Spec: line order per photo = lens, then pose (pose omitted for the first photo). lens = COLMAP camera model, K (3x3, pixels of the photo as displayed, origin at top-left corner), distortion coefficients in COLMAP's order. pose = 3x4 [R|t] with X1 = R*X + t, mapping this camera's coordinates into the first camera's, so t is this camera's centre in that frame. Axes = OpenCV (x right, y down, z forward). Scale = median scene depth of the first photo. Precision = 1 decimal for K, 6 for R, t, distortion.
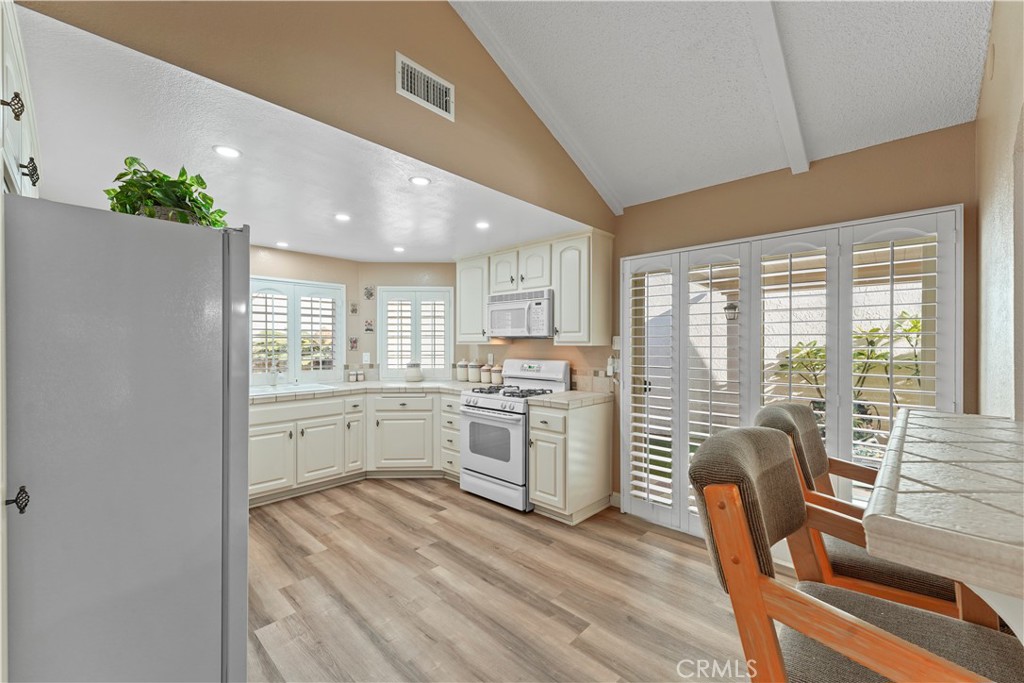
lens RADIAL K [[410.3, 0, 512.0], [0, 410.3, 346.1], [0, 0, 1]] dist [0.009456, -0.002872]
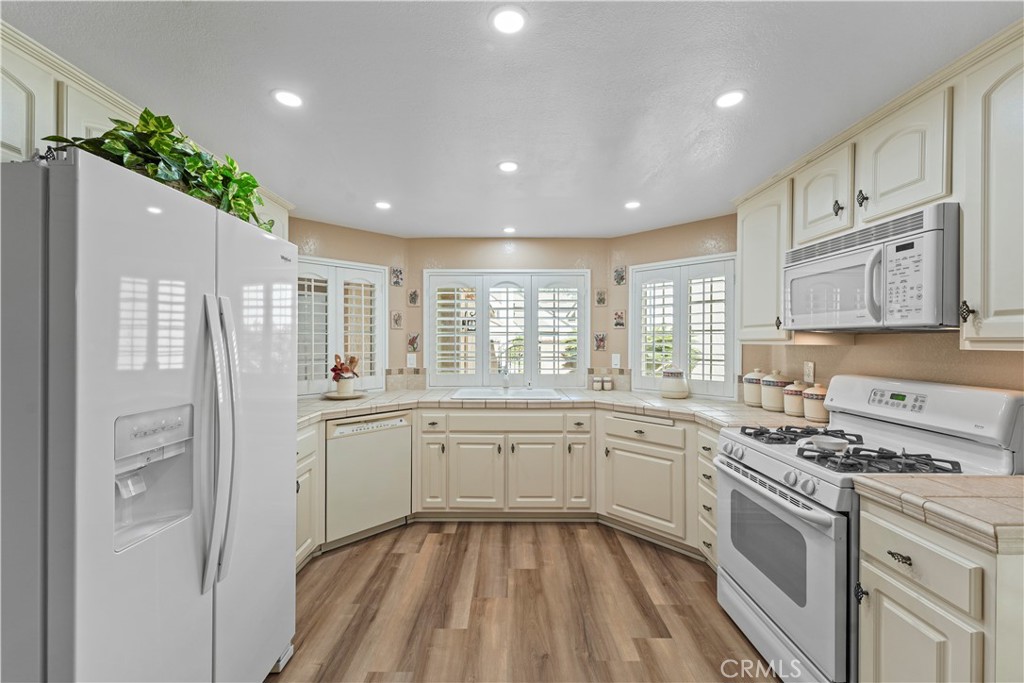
lens RADIAL K [[410.3, 0, 506.9], [0, 410.3, 340.0], [0, 0, 1]] dist [0.009456, -0.002872]
pose [[0.679336, 0.000933, -0.733827, 0.092882], [-0.007825, 0.999952, -0.005972, -0.004718], [0.733786, 0.009800, 0.679311, 0.412741]]
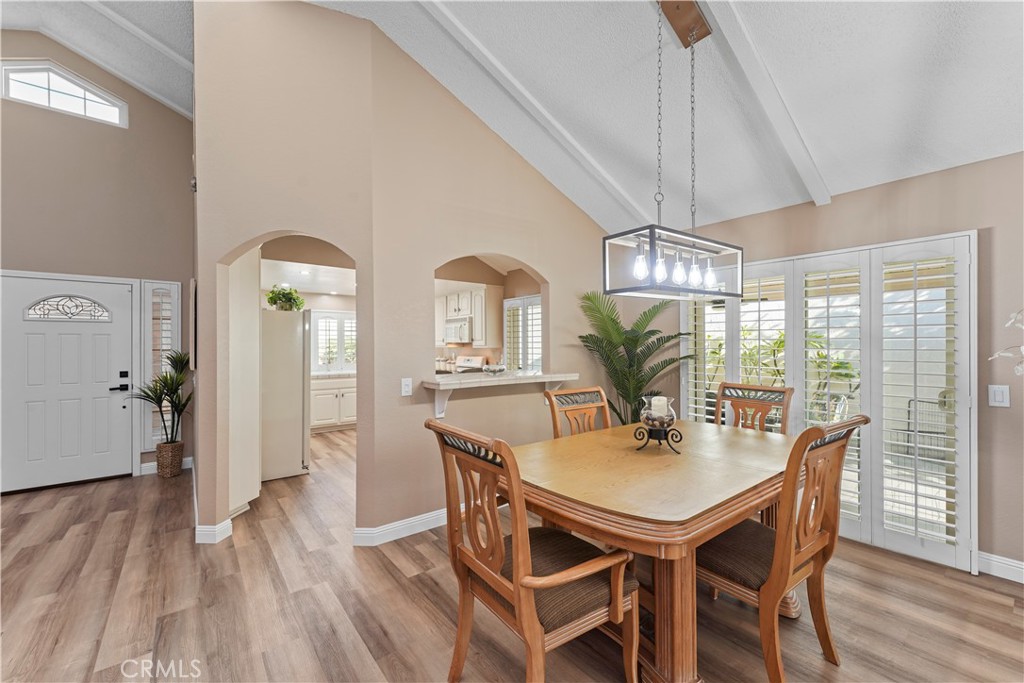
lens RADIAL K [[410.3, 0, 513.1], [0, 410.3, 342.5], [0, 0, 1]] dist [0.009456, -0.002872]
pose [[0.989797, -0.005695, -0.142368, 0.507247], [0.003839, 0.999904, -0.013307, -0.000325], [0.142430, 0.012625, 0.989724, -0.715055]]
